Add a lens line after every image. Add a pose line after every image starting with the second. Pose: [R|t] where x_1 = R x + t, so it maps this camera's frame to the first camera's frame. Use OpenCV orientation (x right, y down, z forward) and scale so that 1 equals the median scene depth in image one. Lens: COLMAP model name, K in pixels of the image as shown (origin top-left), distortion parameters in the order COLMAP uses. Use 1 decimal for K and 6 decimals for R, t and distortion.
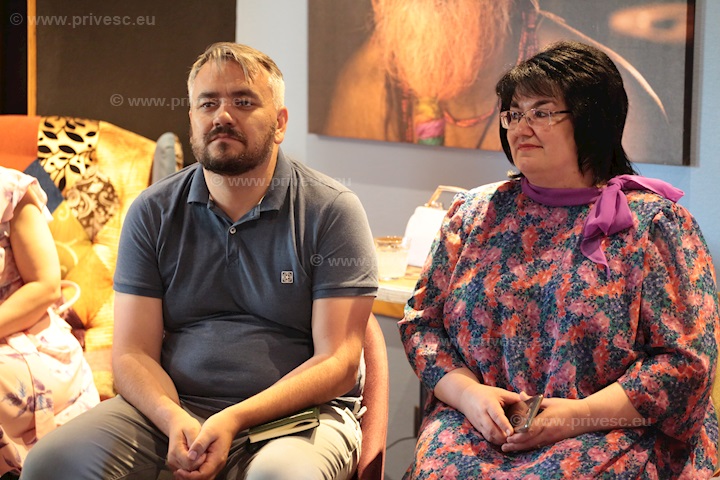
lens RADIAL K [[2391.8, 0, 360.0], [0, 2391.8, 240.0], [0, 0, 1]] dist [0.456695, 0.092146]
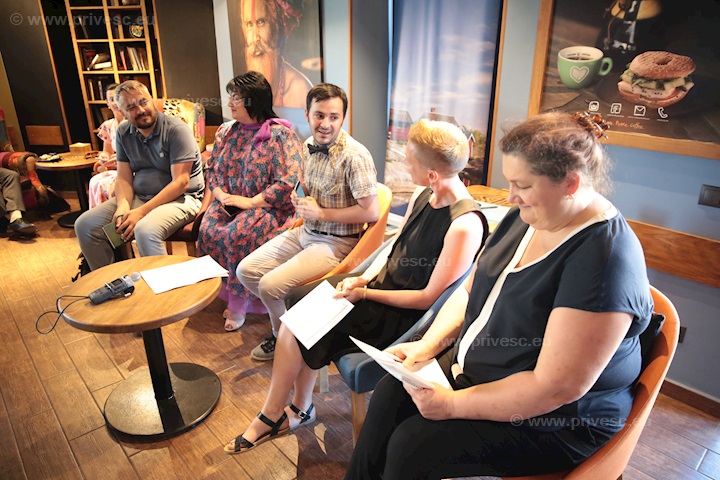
lens RADIAL K [[478.1, 0, 350.0], [0, 478.1, 241.0], [0, 0, 1]] dist [-0.102080, 0.072758]
pose [[0.999593, -0.012343, -0.025734, 0.220390], [0.018450, 0.967376, 0.252672, -0.026874], [0.021775, -0.253044, 0.967210, 0.428437]]
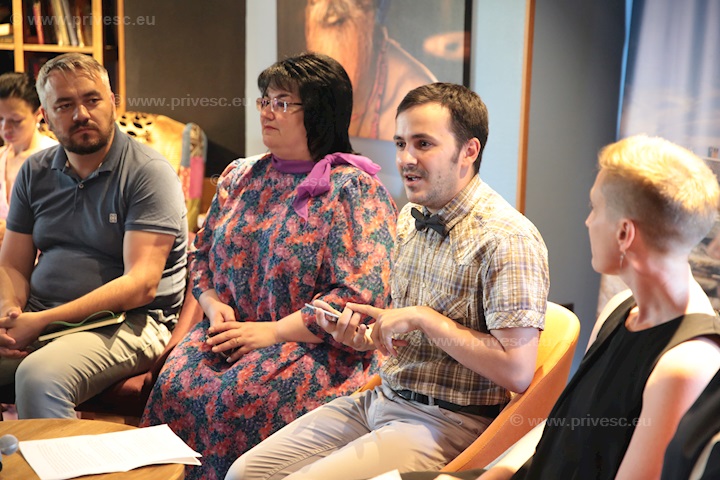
lens RADIAL K [[1290.3, 0, 360.0], [0, 1290.3, 240.0], [0, 0, 1]] dist [0.187527, -0.113534]
pose [[0.978981, 0.034629, -0.200988, 0.273320], [-0.028095, 0.998983, 0.035275, -0.004042], [0.202005, -0.028887, 0.978958, 0.309915]]
